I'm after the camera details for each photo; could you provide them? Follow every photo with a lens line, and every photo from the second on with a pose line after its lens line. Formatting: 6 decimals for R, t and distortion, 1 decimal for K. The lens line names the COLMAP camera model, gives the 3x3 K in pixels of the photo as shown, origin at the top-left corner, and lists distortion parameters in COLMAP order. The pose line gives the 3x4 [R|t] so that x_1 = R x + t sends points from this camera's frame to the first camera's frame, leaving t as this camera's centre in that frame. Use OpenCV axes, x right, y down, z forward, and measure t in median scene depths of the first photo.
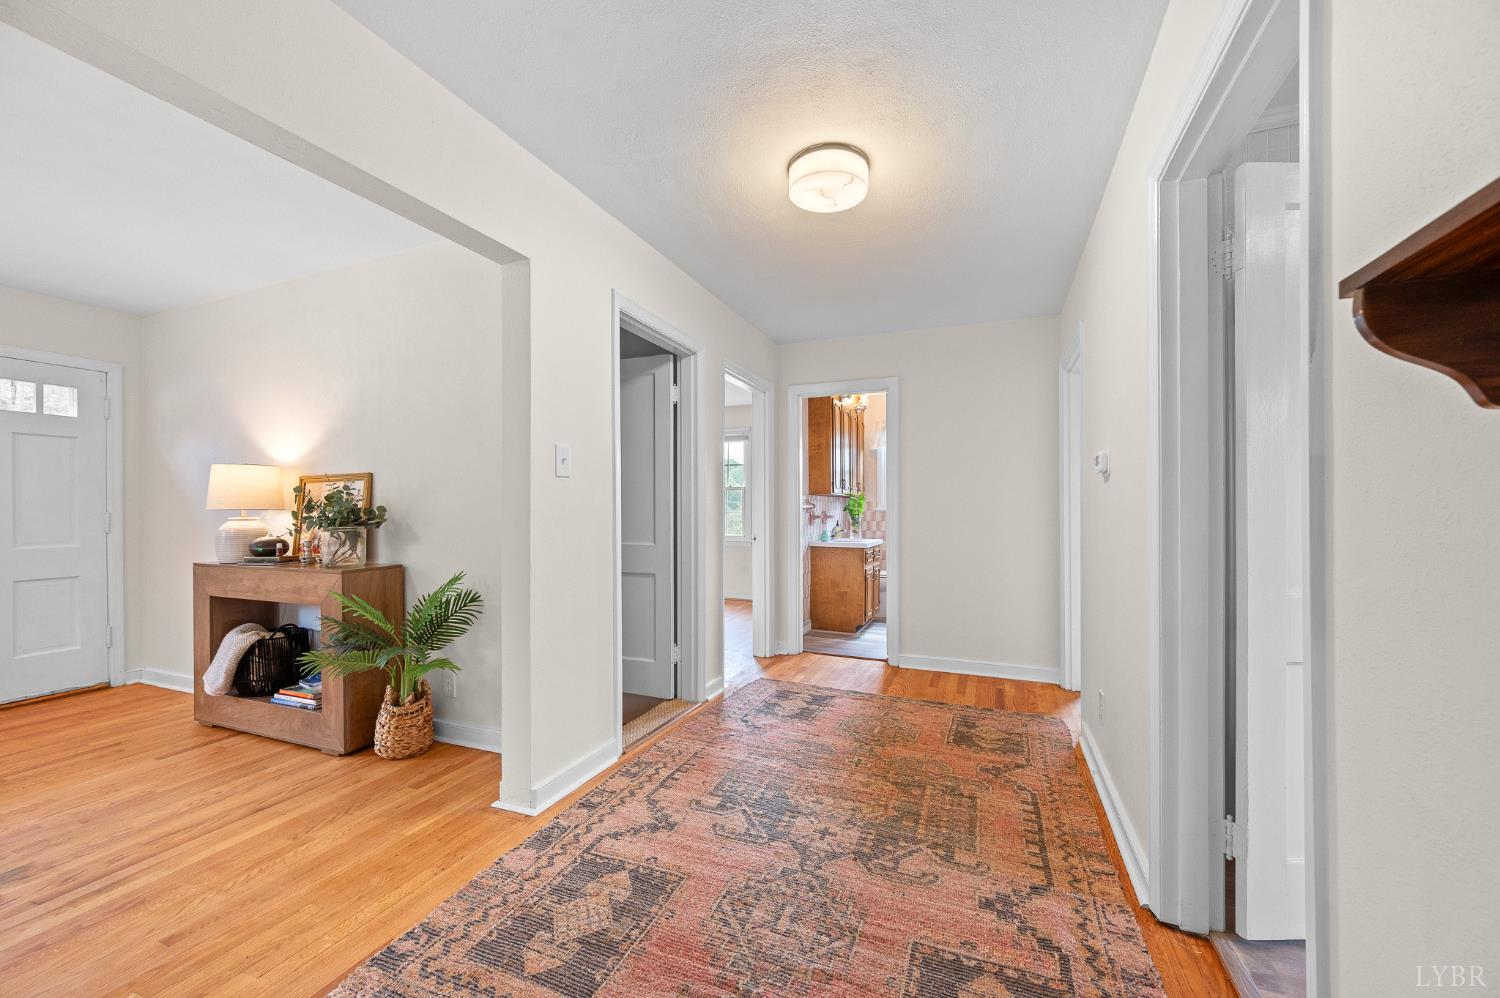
lens RADIAL K [[594.7, 0, 754.3], [0, 594.7, 504.5], [0, 0, 1]] dist [-0.000165, 0.000015]
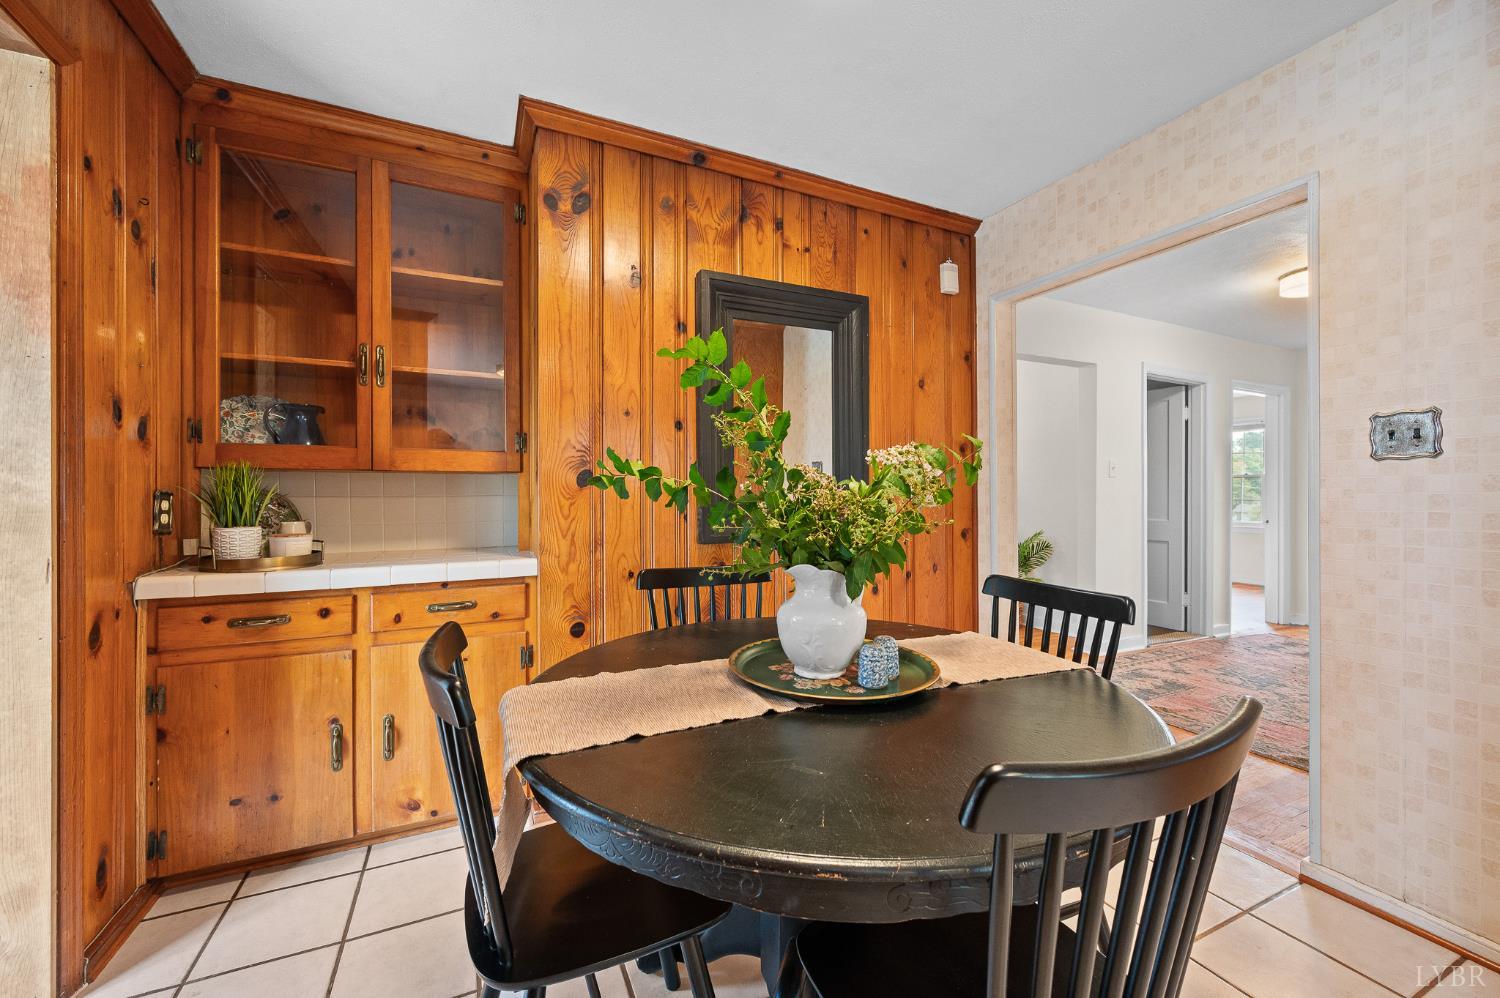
lens RADIAL K [[594.7, 0, 751.4], [0, 594.7, 497.8], [0, 0, 1]] dist [-0.000165, 0.000015]
pose [[0.733019, 0.004623, -0.680193, 0.068666], [0.000711, 0.999971, 0.007563, 0.000671], [0.680208, -0.006027, 0.732994, -0.721143]]
